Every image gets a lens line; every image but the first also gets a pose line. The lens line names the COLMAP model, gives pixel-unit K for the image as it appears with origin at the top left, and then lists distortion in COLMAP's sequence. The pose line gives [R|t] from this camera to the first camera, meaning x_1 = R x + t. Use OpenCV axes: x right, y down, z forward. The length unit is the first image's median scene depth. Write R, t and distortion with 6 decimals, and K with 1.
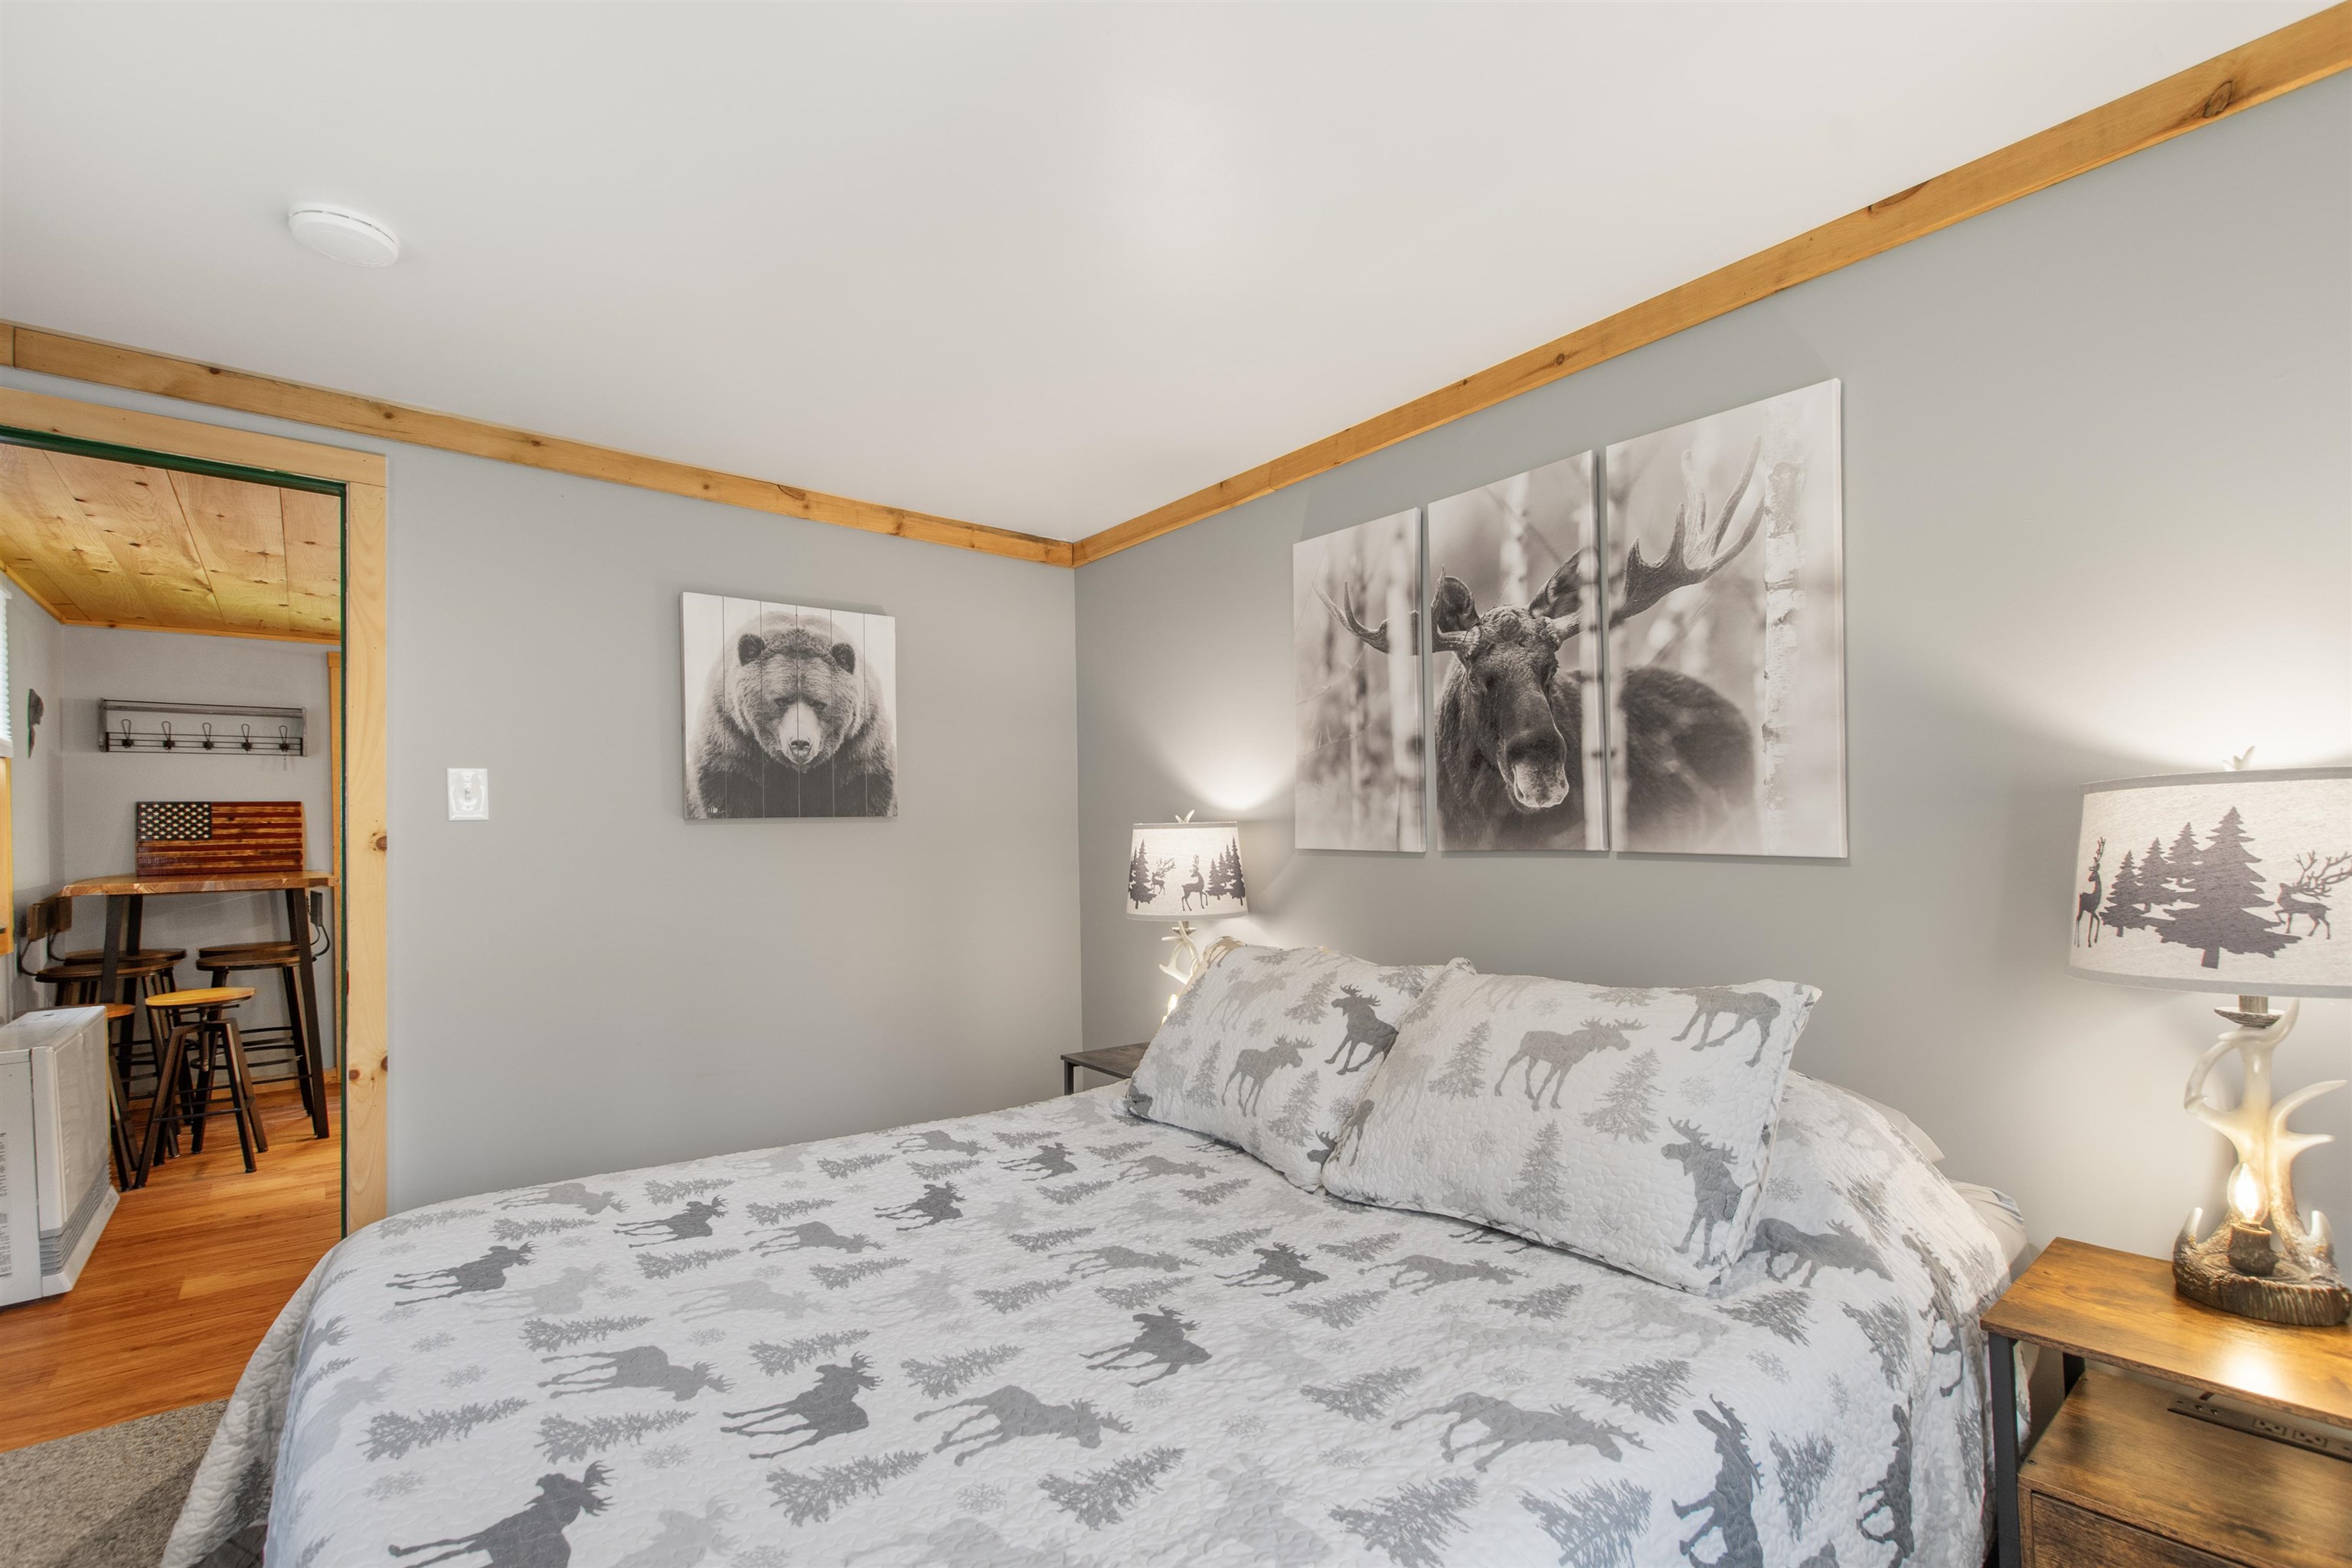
lens RADIAL K [[1038.3, 0, 1152.5], [0, 1038.3, 840.4], [0, 0, 1]] dist [0.004214, -0.001081]
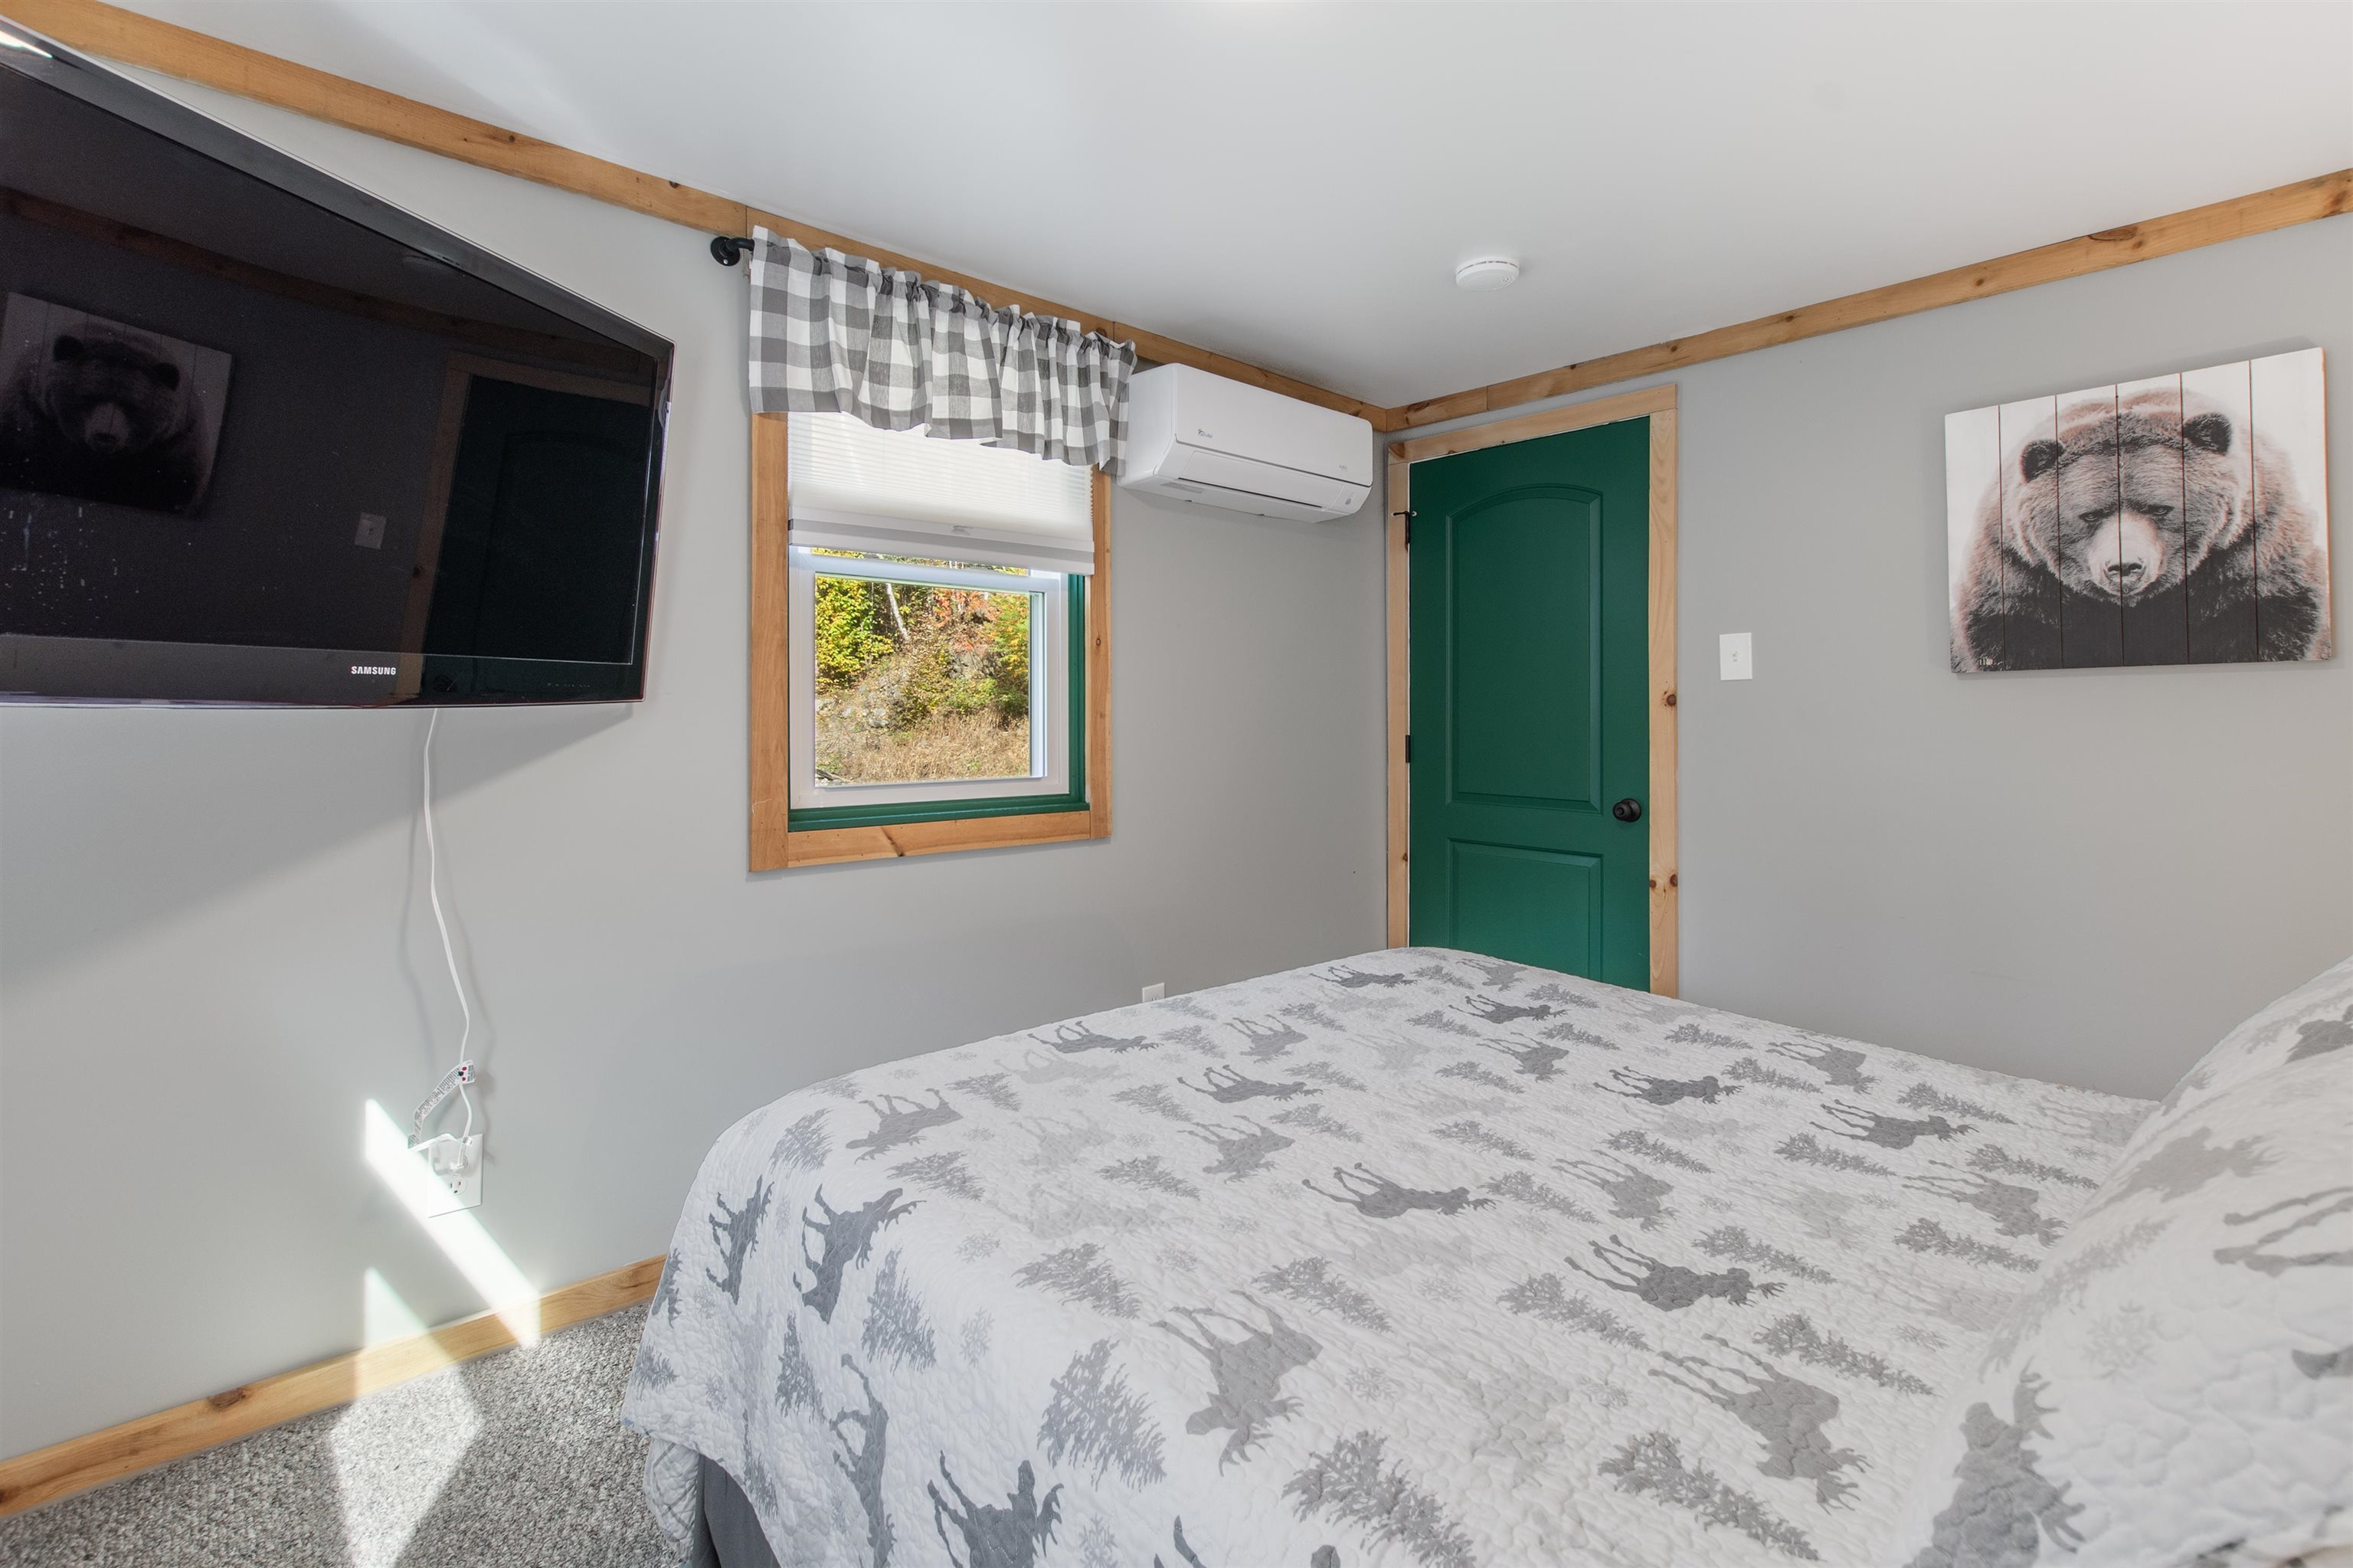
lens RADIAL K [[1038.8, 0, 1163.6], [0, 1038.8, 702.3], [0, 0, 1]] dist [0.004214, -0.001081]
pose [[0.067945, 0.000228, -0.997689, 0.429944], [-0.005352, 0.999986, -0.000136, 0.008740], [0.997675, 0.005348, 0.067945, 0.314781]]
